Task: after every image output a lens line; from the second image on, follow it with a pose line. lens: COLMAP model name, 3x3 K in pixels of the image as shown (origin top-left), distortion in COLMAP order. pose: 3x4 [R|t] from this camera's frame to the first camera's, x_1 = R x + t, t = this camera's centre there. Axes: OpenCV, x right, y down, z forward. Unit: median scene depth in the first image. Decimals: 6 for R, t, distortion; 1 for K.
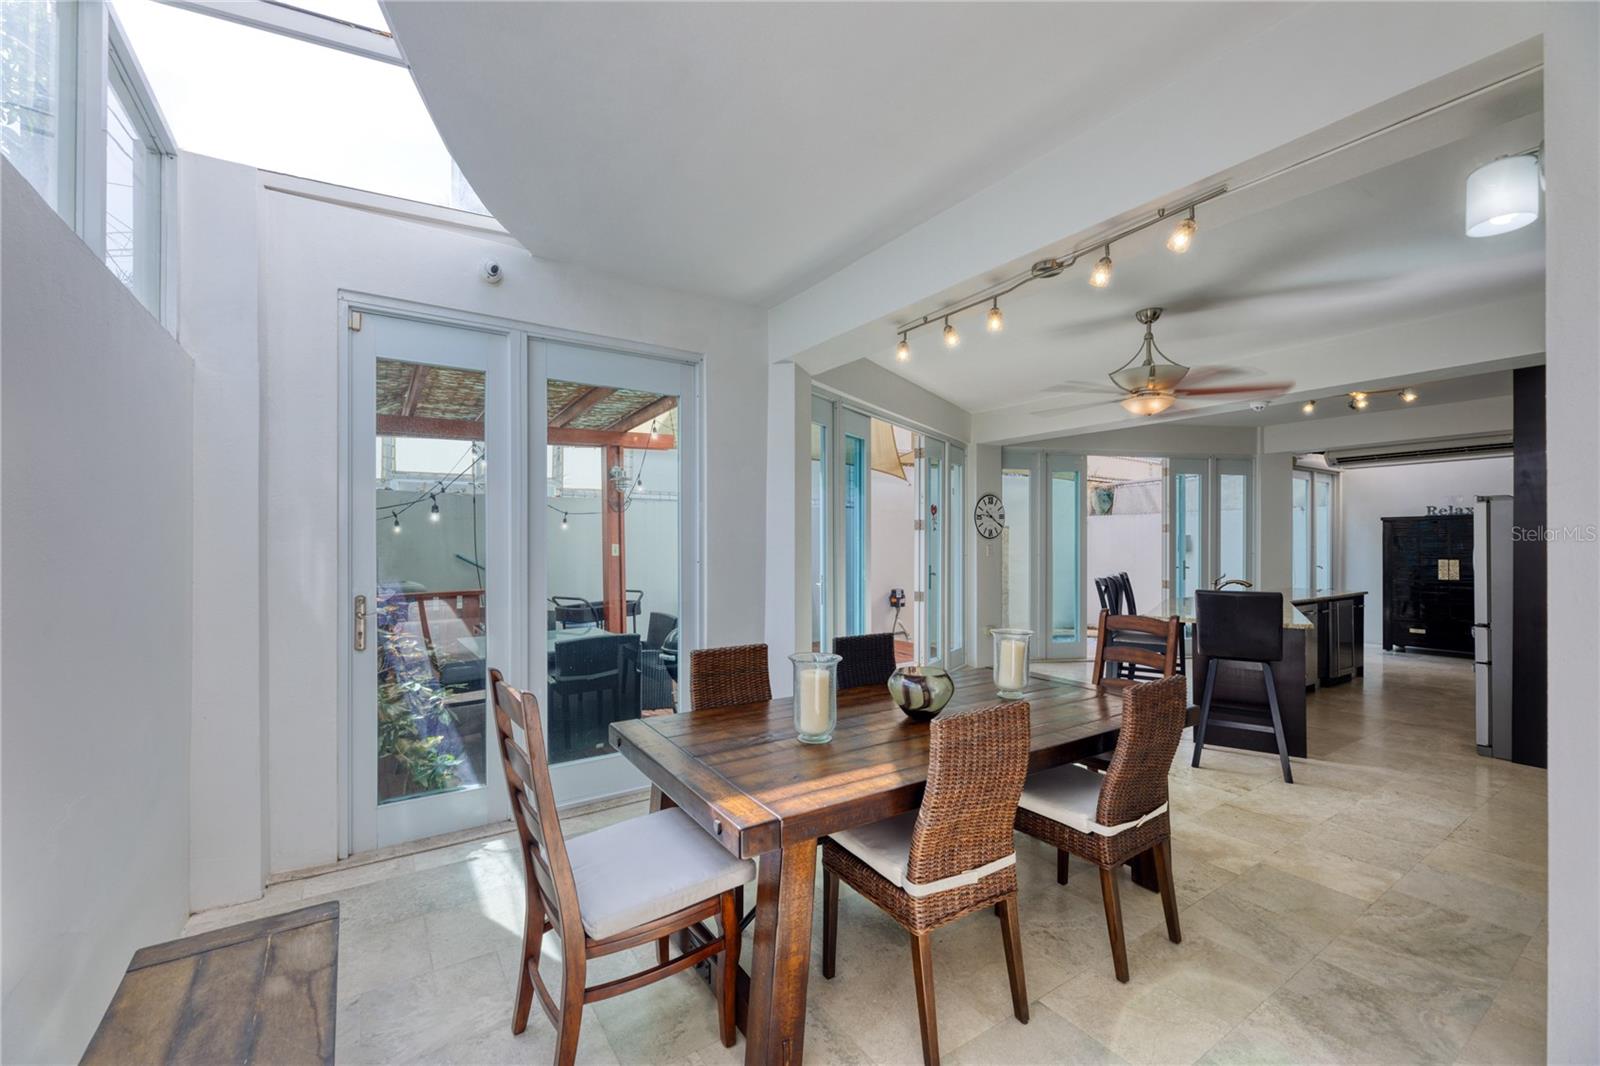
lens RADIAL K [[658.7, 0, 792.4], [0, 658.7, 540.2], [0, 0, 1]] dist [0.000255, 0.000060]
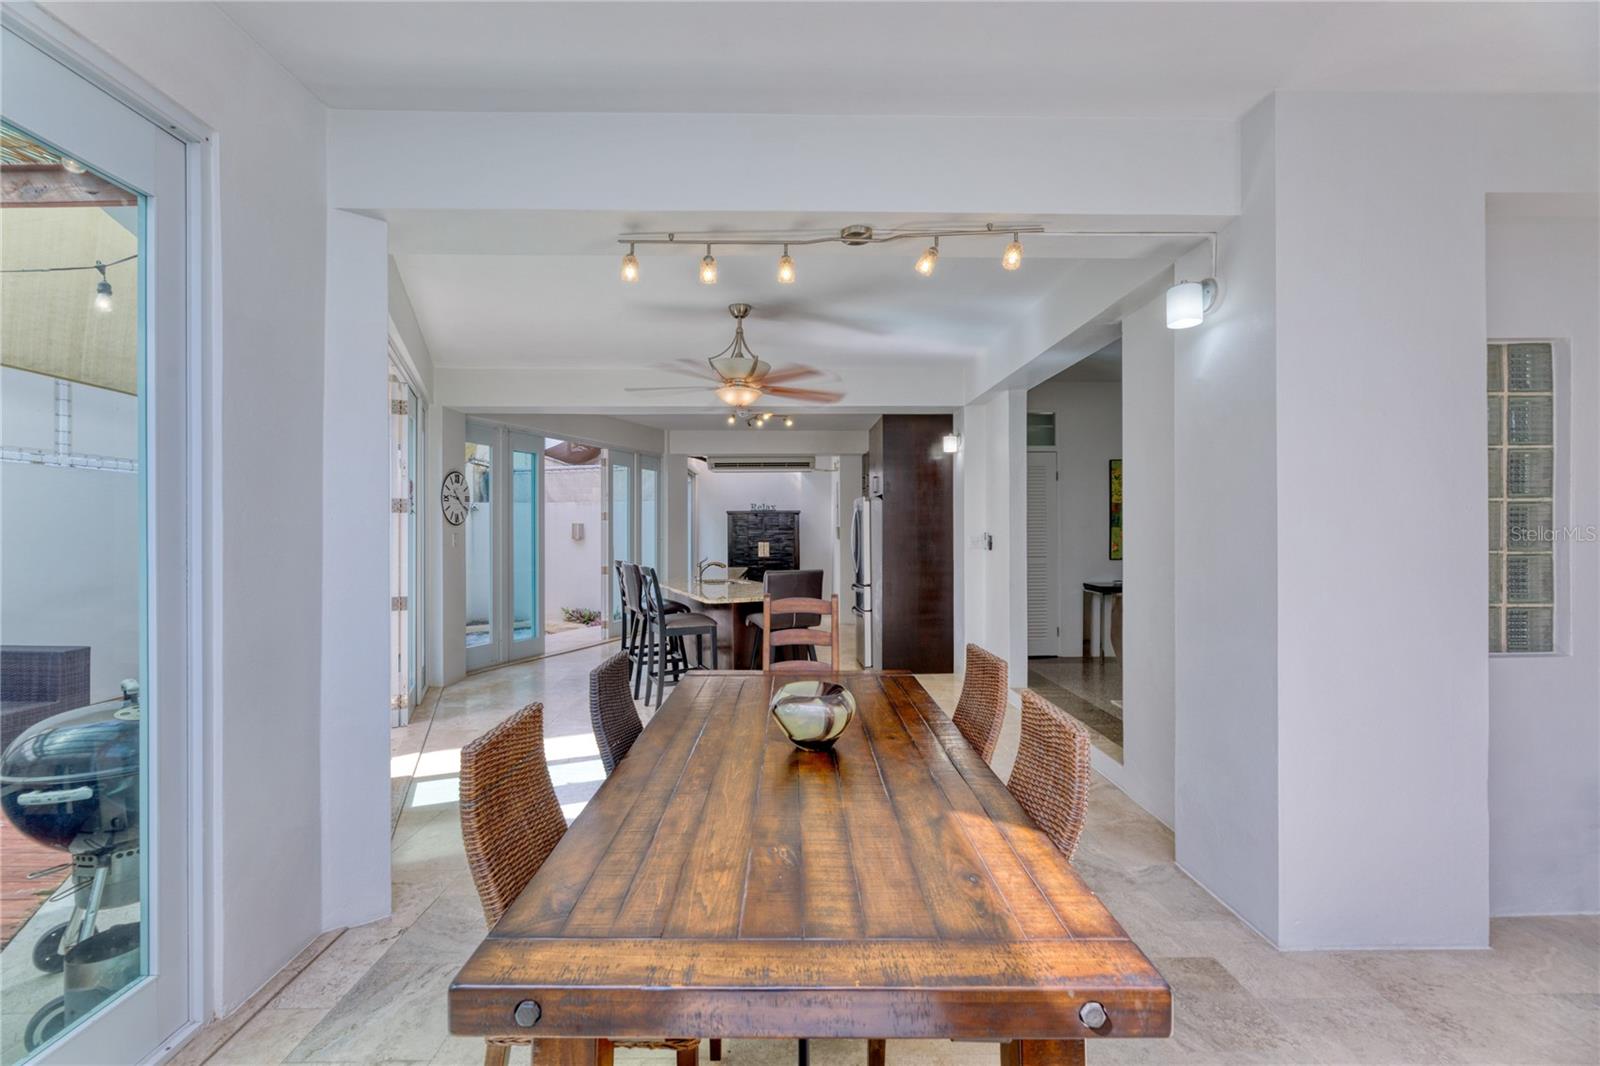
lens RADIAL K [[658.7, 0, 796.6], [0, 658.7, 523.3], [0, 0, 1]] dist [0.000255, 0.000060]
pose [[0.532588, 0.008328, 0.846333, -0.293358], [0.000849, 0.999946, -0.010374, 0.007221], [-0.846374, 0.006243, 0.532552, 0.367225]]
